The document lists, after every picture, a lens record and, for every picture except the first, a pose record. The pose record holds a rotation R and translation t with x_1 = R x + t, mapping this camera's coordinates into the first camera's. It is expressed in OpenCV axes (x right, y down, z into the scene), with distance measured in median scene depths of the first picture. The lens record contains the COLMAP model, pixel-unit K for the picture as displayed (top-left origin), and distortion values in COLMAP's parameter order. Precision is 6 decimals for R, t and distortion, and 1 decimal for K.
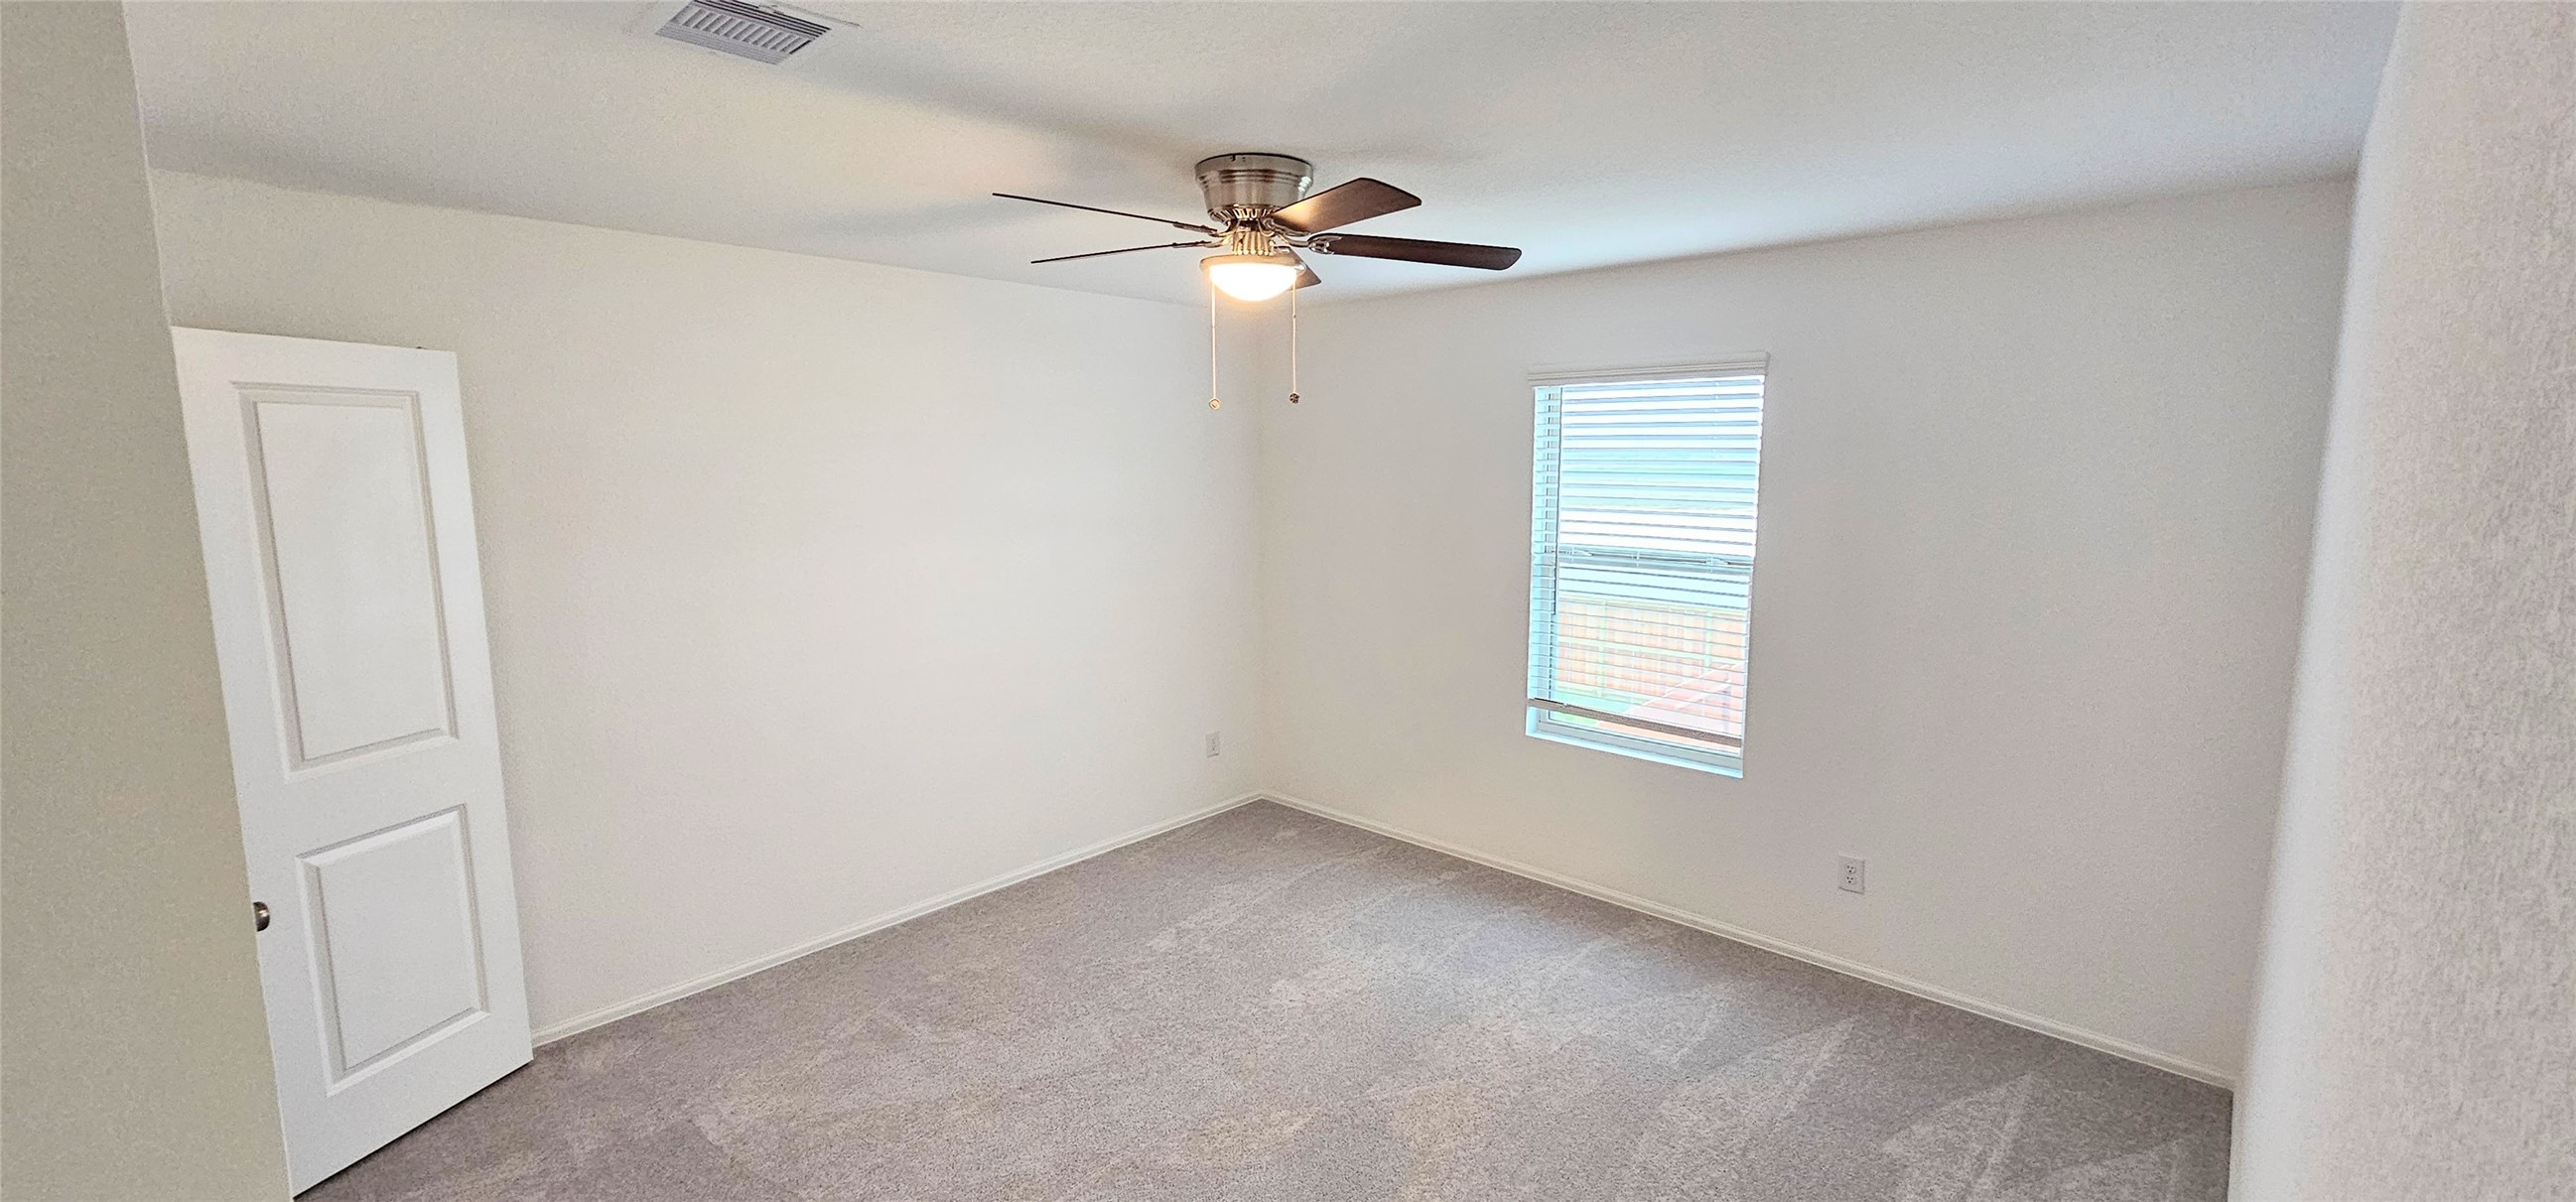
lens RADIAL K [[1058.8, 0, 1280.1], [0, 1058.8, 615.0], [0, 0, 1]] dist [-0.000485, -0.000052]
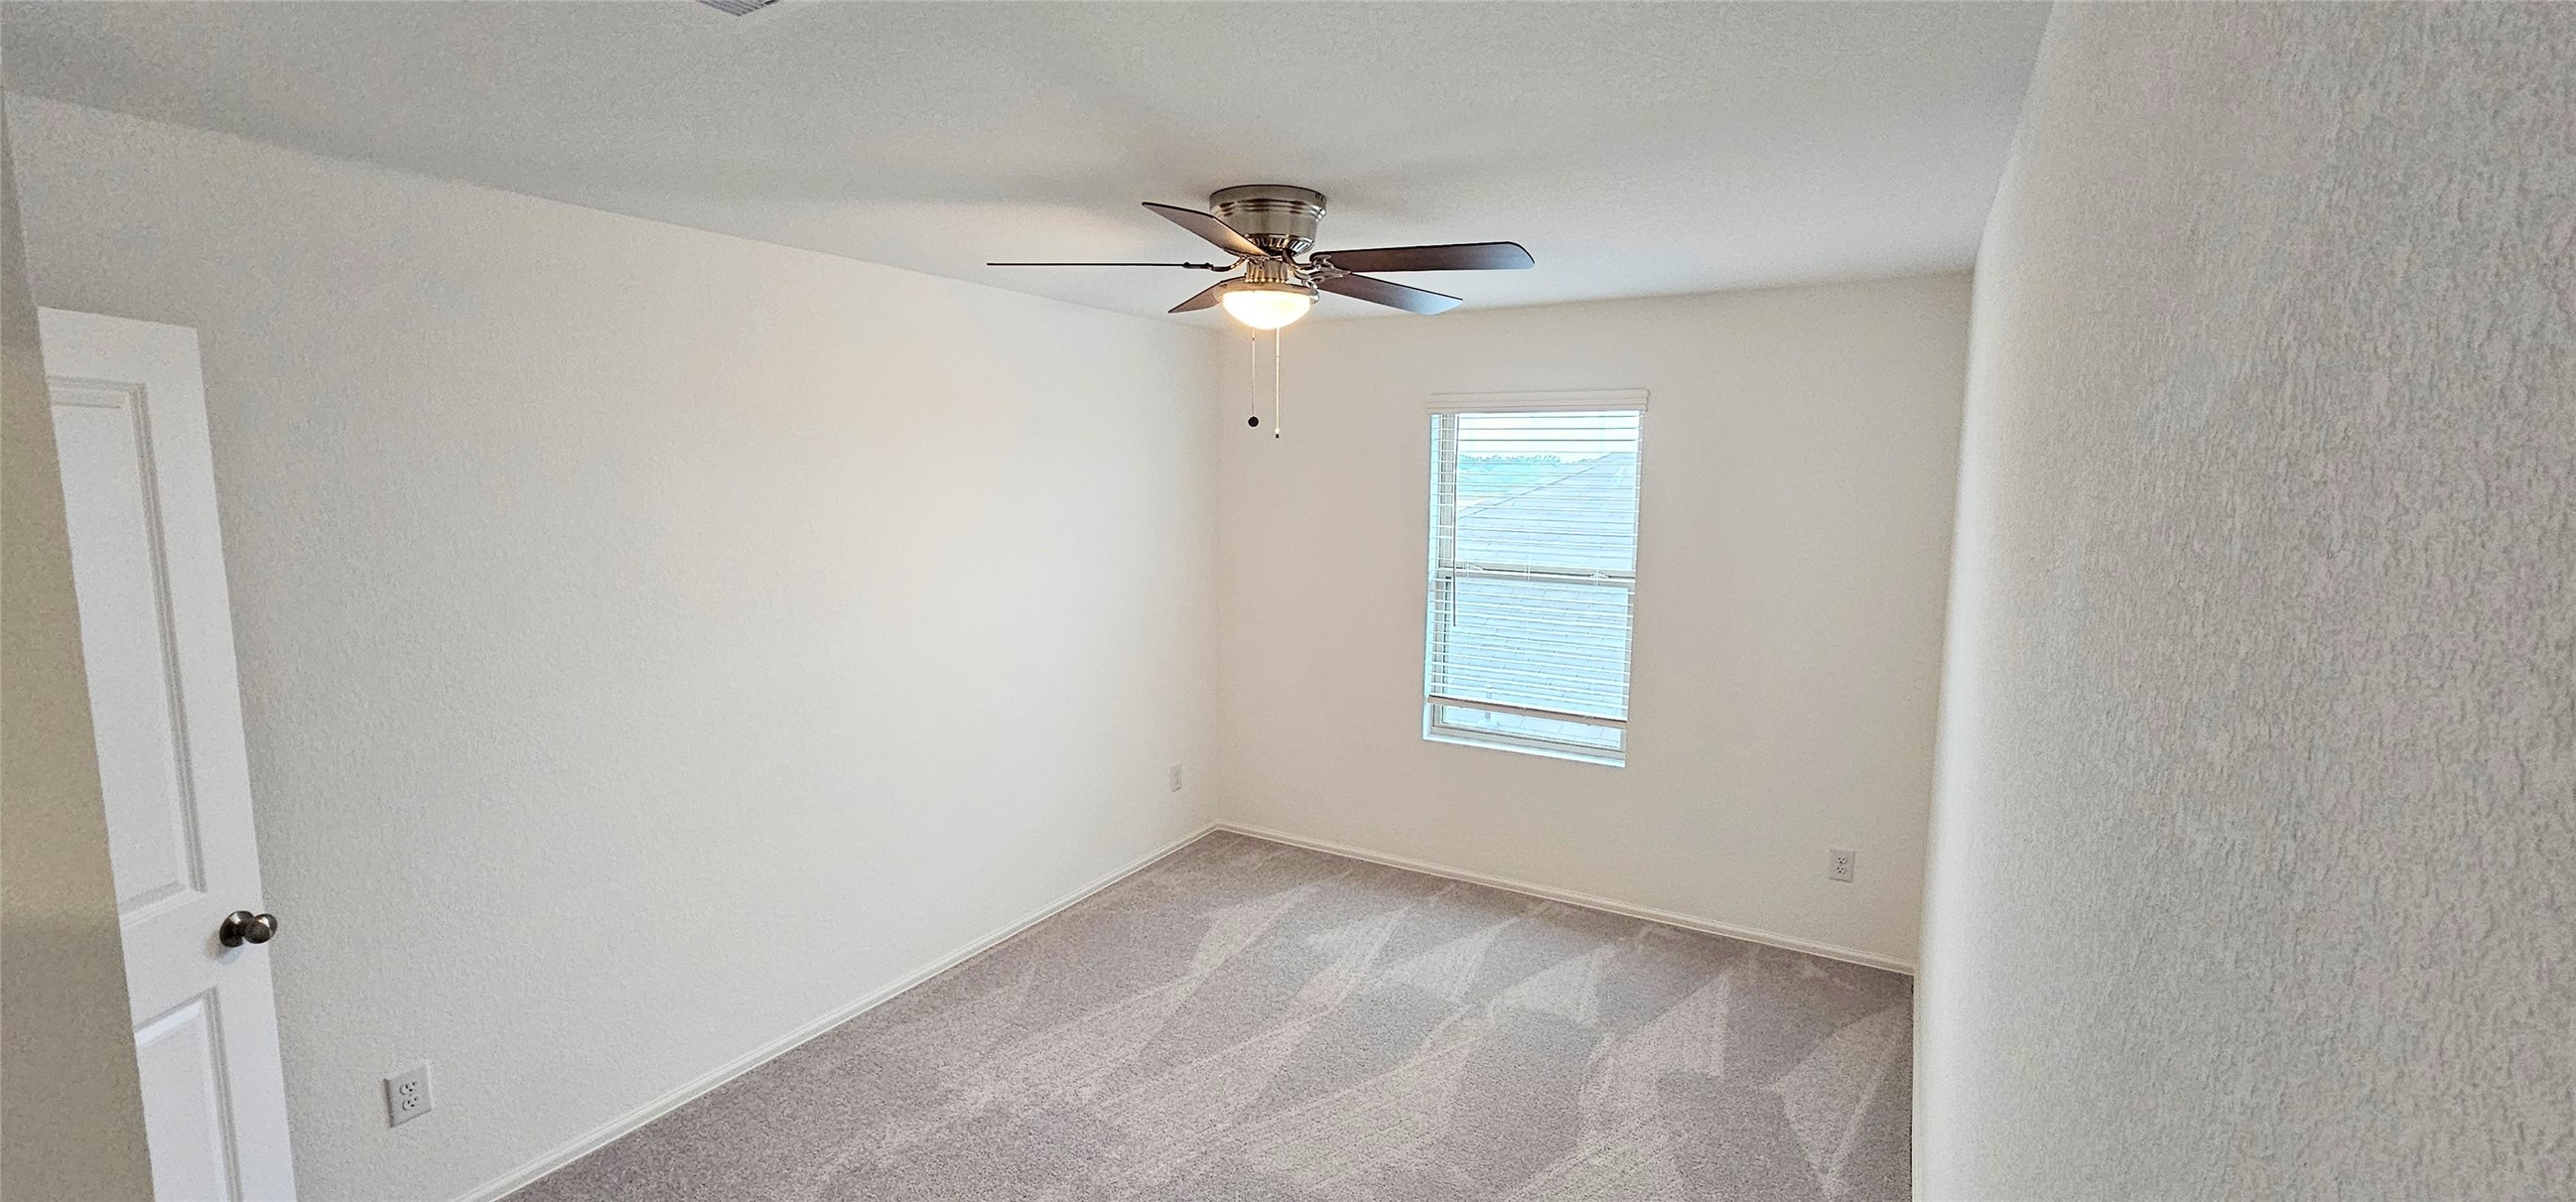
lens RADIAL K [[972.0, 0, 1342.4], [0, 972.0, 589.6], [0, 0, 1]] dist [0.019111, 0.000053]
pose [[0.954025, -0.019941, 0.299062, -0.157657], [0.025056, 0.999598, -0.013280, -0.028966], [-0.298677, 0.020162, 0.954141, 0.089639]]
